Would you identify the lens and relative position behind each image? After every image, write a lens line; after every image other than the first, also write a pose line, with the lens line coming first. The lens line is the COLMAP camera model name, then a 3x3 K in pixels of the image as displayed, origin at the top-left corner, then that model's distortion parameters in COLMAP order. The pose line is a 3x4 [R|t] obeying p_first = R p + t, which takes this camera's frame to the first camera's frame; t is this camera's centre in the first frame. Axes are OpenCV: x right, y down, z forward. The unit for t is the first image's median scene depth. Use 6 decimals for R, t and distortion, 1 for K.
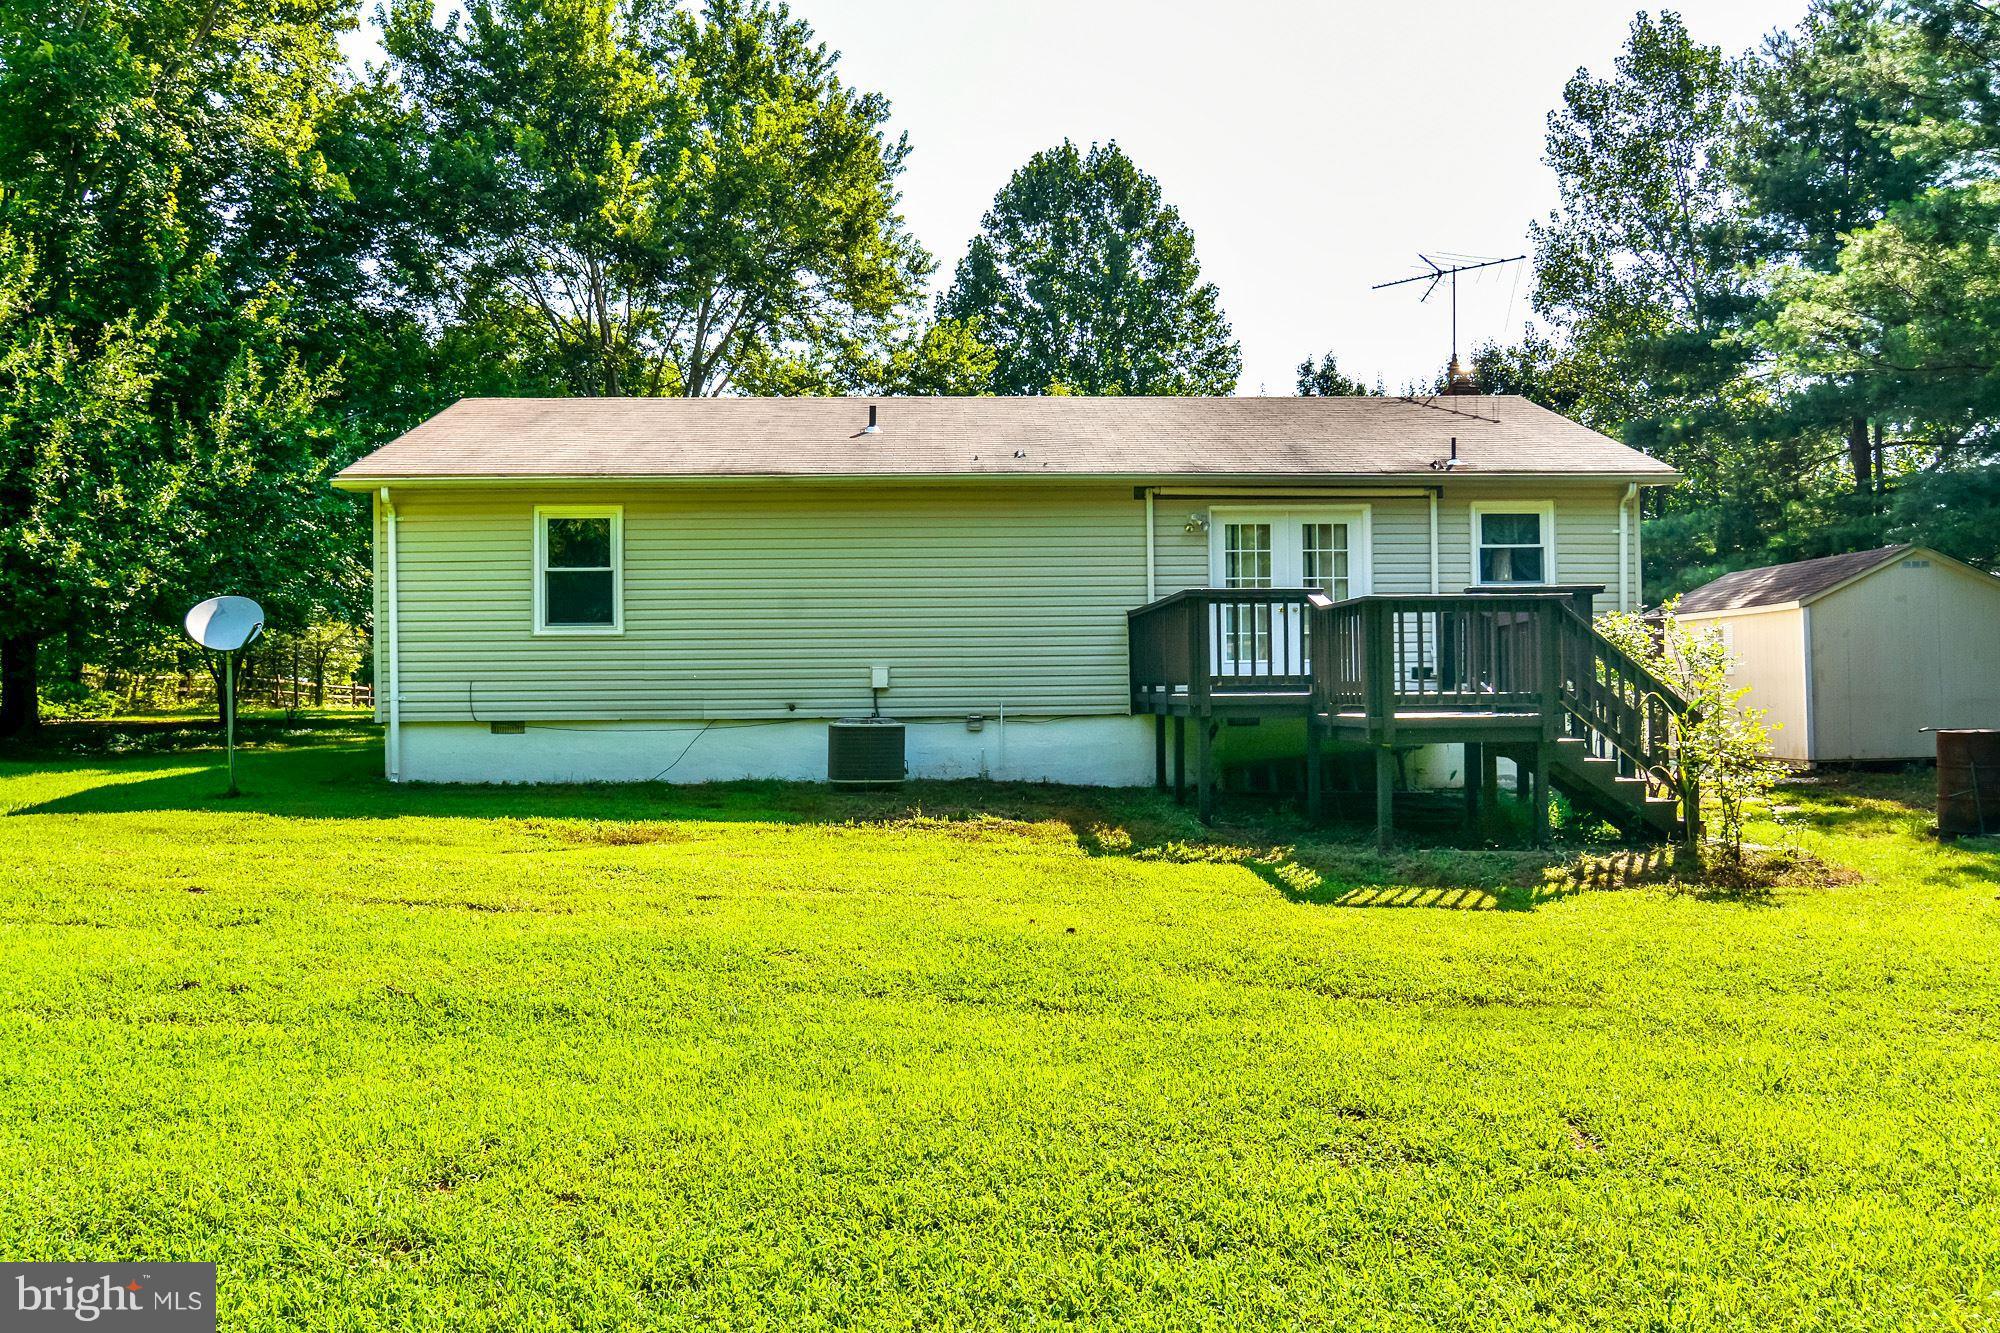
lens RADIAL K [[1379.0, 0, 1000.0], [0, 1379.0, 666.5], [0, 0, 1]] dist [-0.028009, 0.003202]
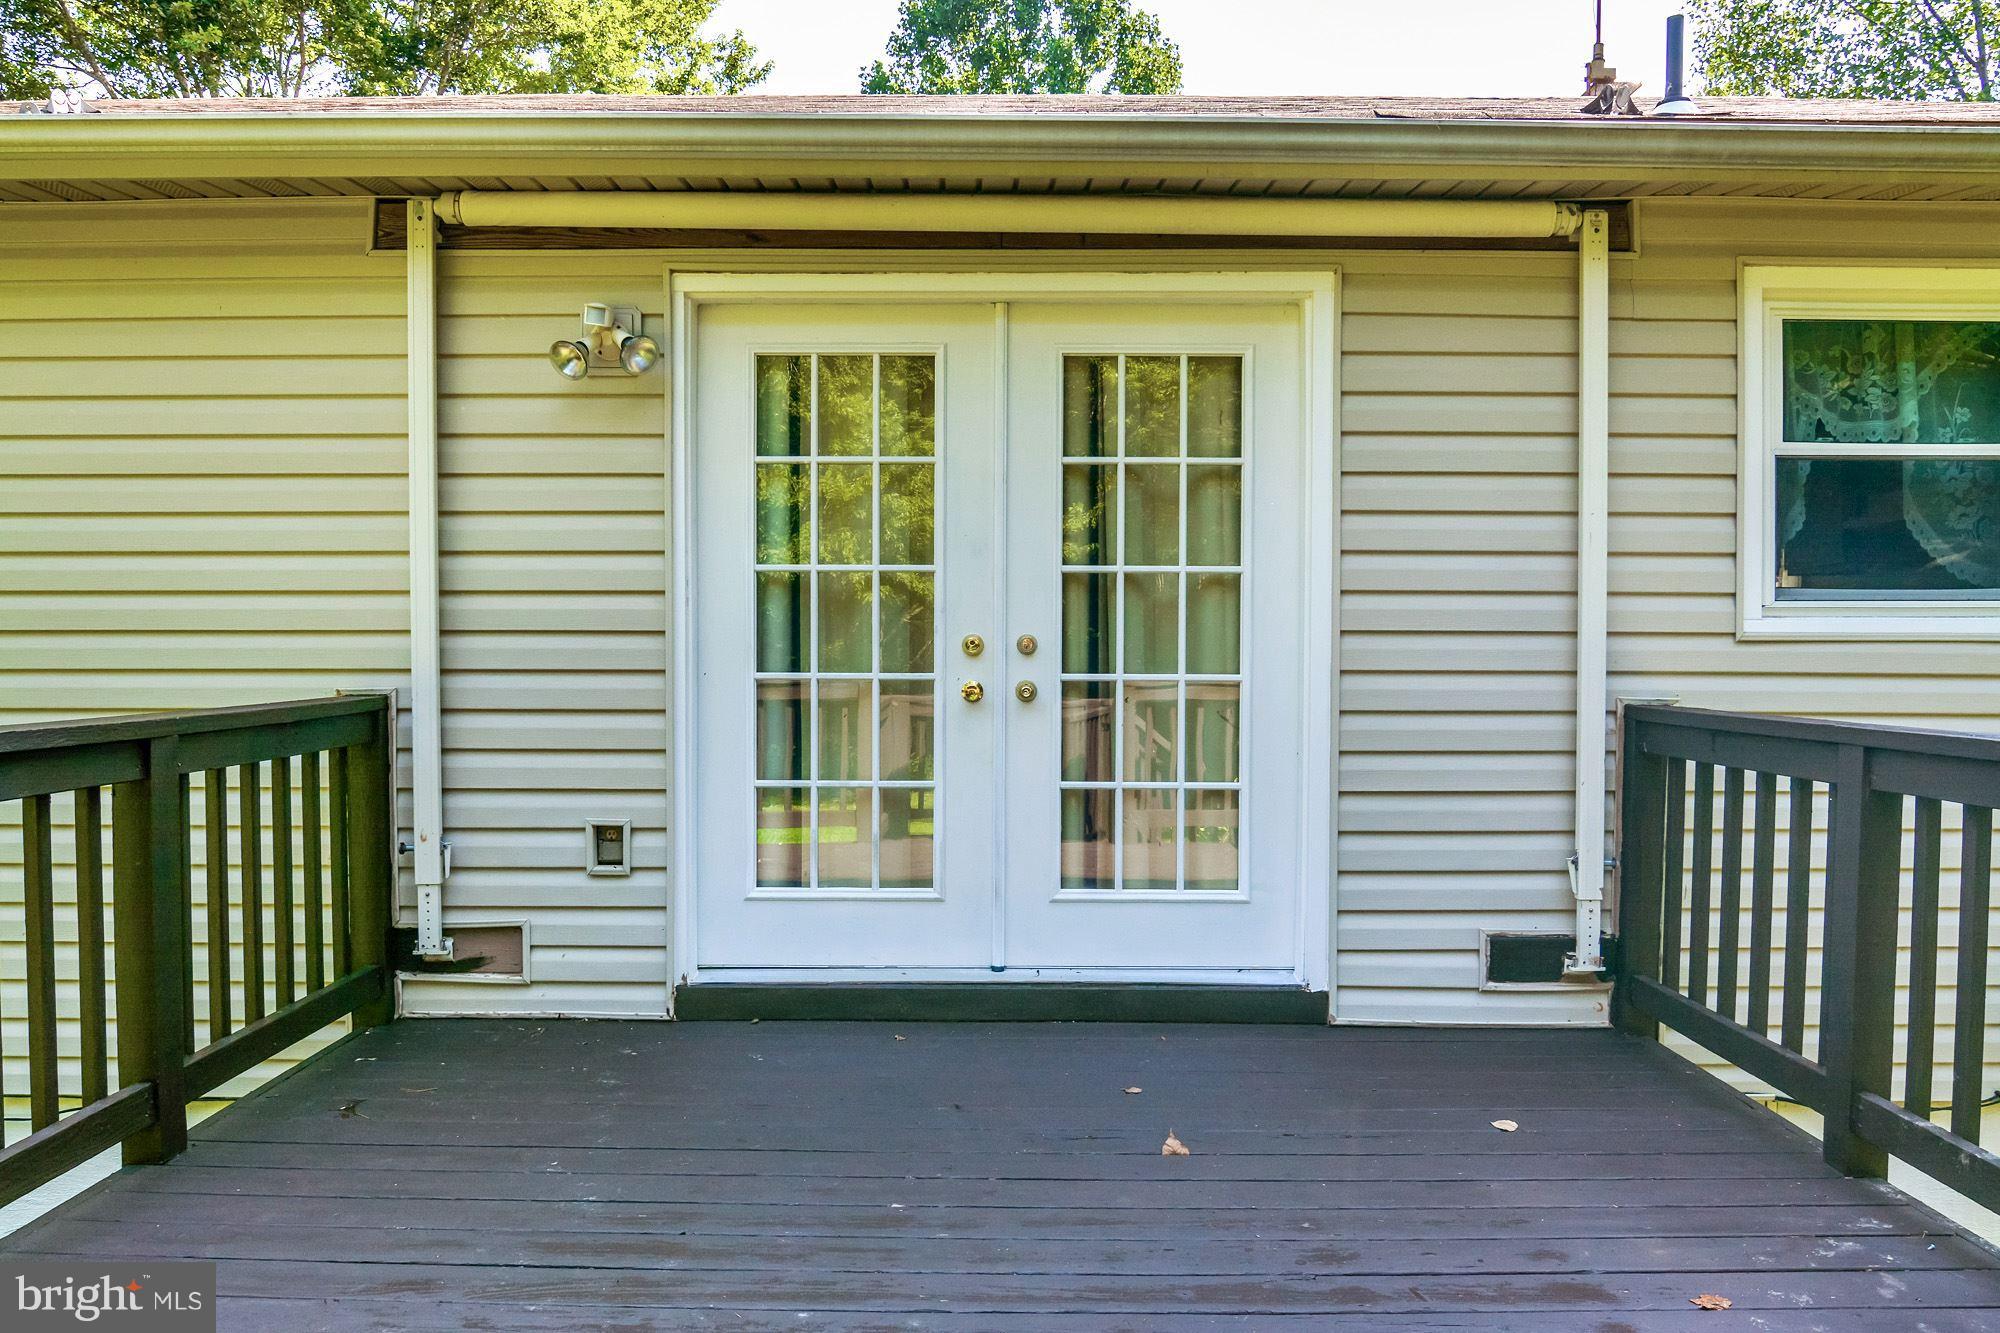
lens RADIAL K [[1379.0, 0, 1000.0], [0, 1379.0, 666.5], [0, 0, 1]] dist [-0.028009, 0.003202]
pose [[0.999179, 0.013355, -0.038241, 0.220738], [-0.012164, 0.999438, 0.031221, -0.054432], [0.038636, -0.030731, 0.998781, 0.752162]]
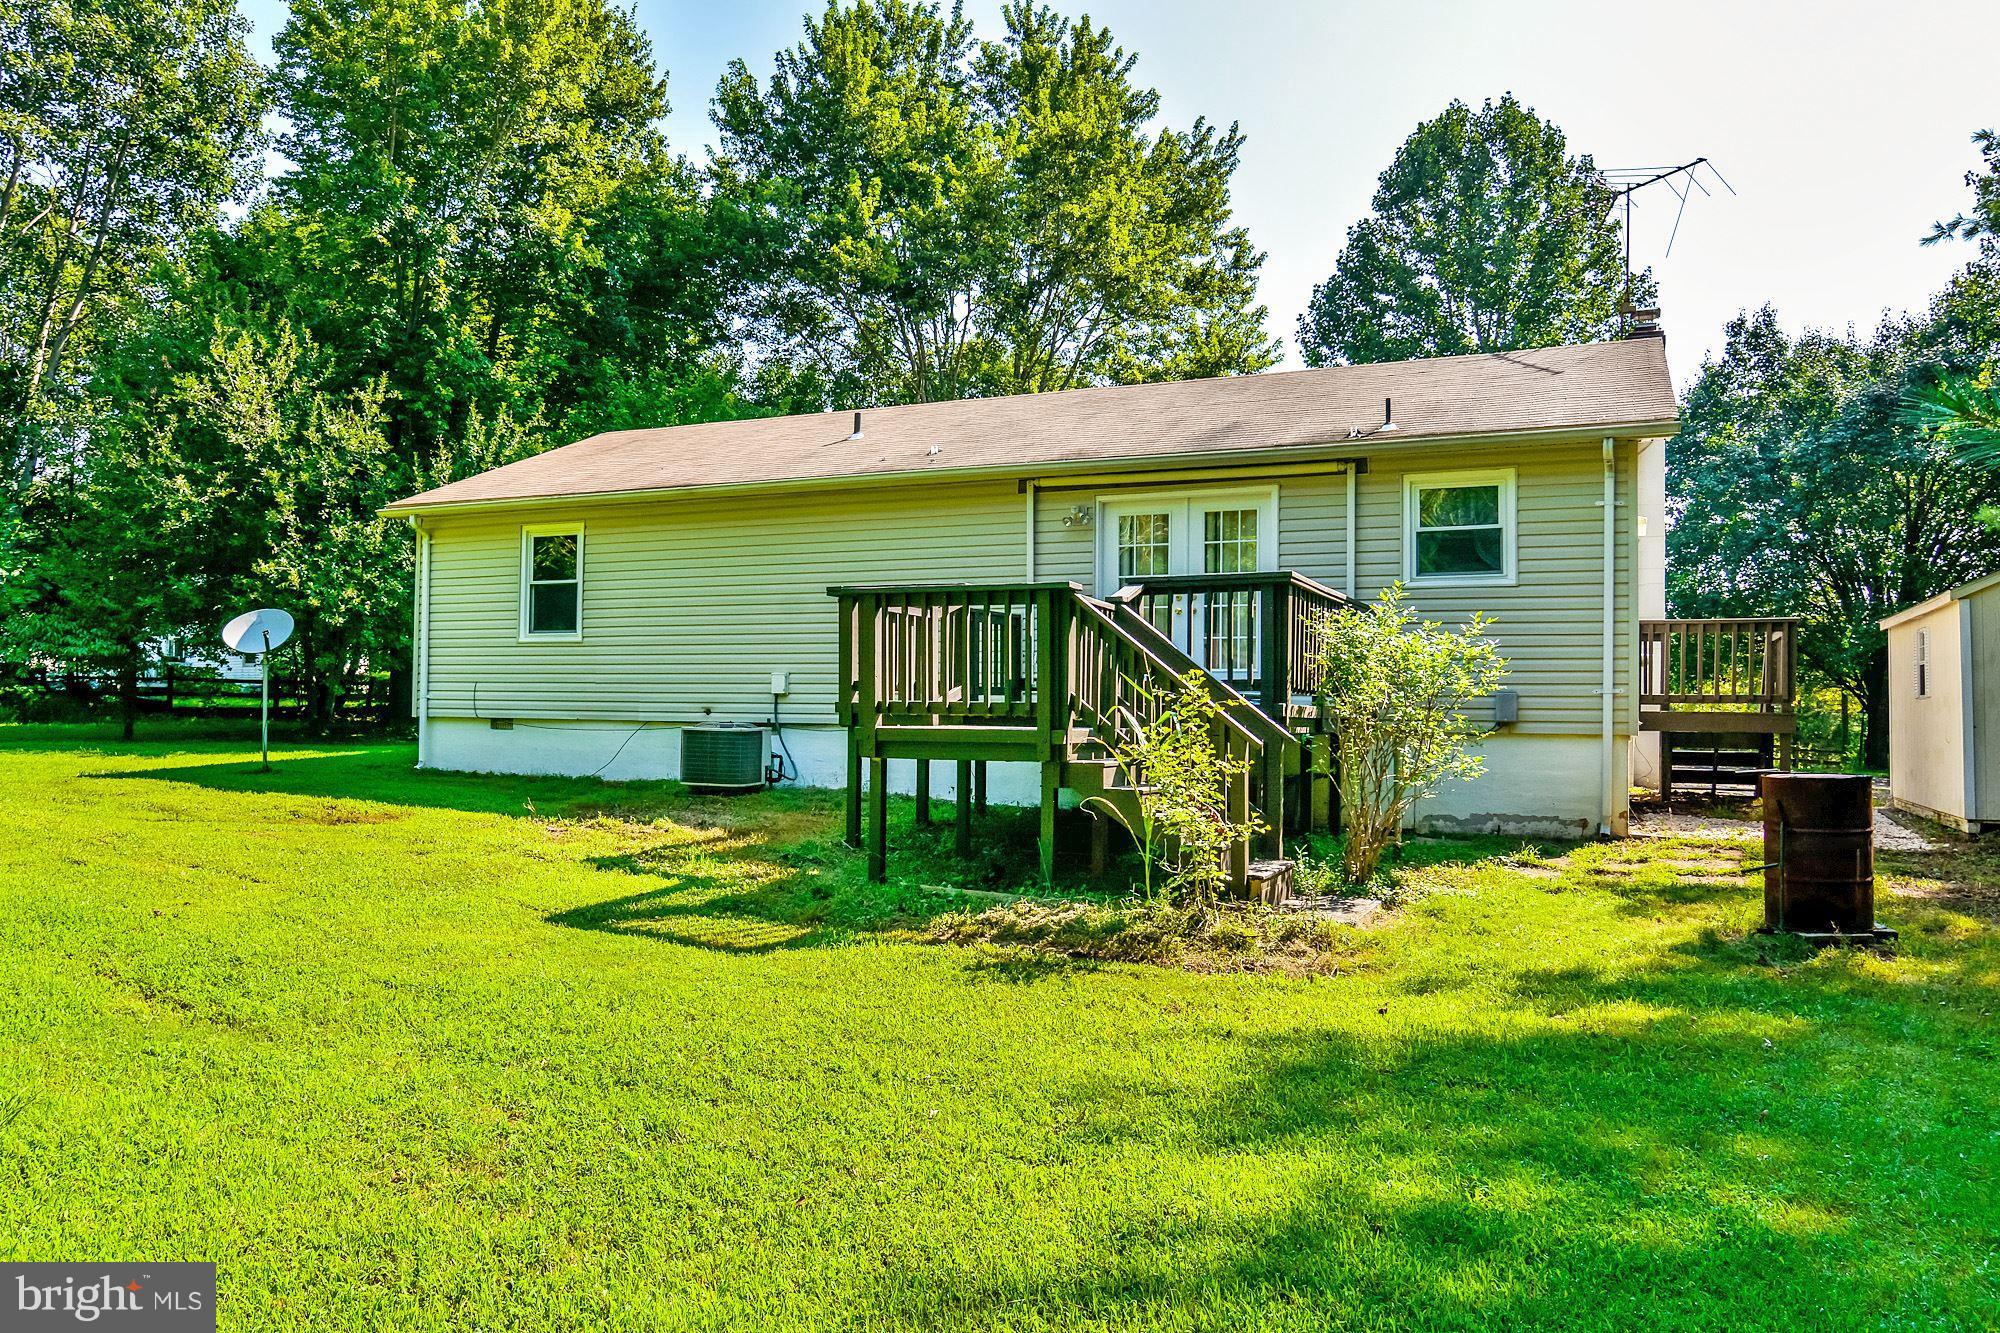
lens RADIAL K [[1379.0, 0, 1000.0], [0, 1379.0, 666.5], [0, 0, 1]] dist [-0.028009, 0.003202]
pose [[0.894683, 0.006404, -0.446656, 0.496195], [-0.012102, 0.999878, -0.009905, 0.003577], [0.446538, 0.014267, 0.894651, 0.173500]]
